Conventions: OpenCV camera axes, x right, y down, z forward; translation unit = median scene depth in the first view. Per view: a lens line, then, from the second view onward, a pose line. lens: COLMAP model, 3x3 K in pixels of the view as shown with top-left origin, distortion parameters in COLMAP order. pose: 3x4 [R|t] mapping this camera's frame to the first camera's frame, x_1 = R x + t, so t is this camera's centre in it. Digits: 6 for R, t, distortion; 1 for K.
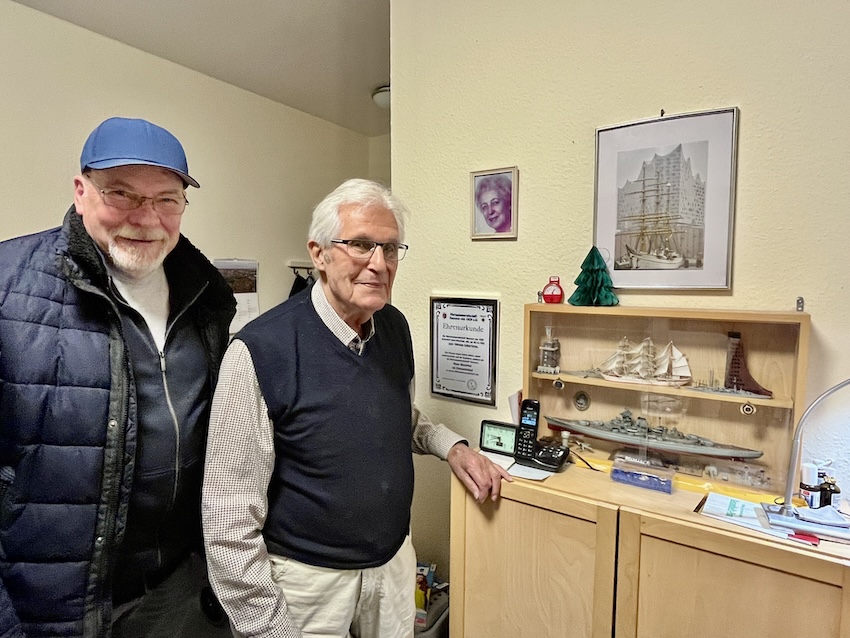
lens RADIAL K [[474.1, 0, 425.7], [0, 474.1, 315.6], [0, 0, 1]] dist [0.008495, 0.001631]
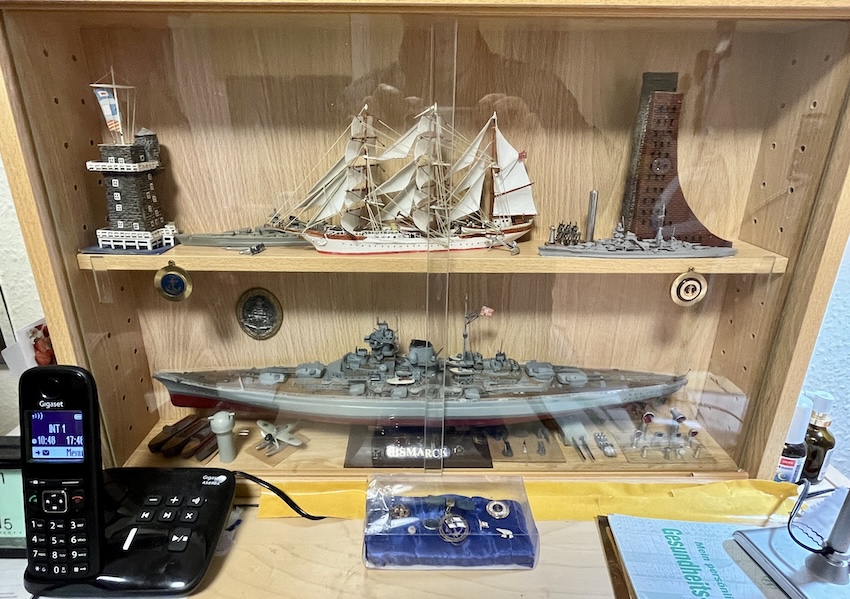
lens RADIAL K [[491.3, 0, 422.4], [0, 491.3, 299.7], [0, 0, 1]] dist [-0.014247, 0.000932]
pose [[0.828098, -0.187537, 0.528283, 0.259585], [0.036930, 0.958585, 0.282403, 0.076660], [-0.559366, -0.214348, 0.800728, 0.697782]]
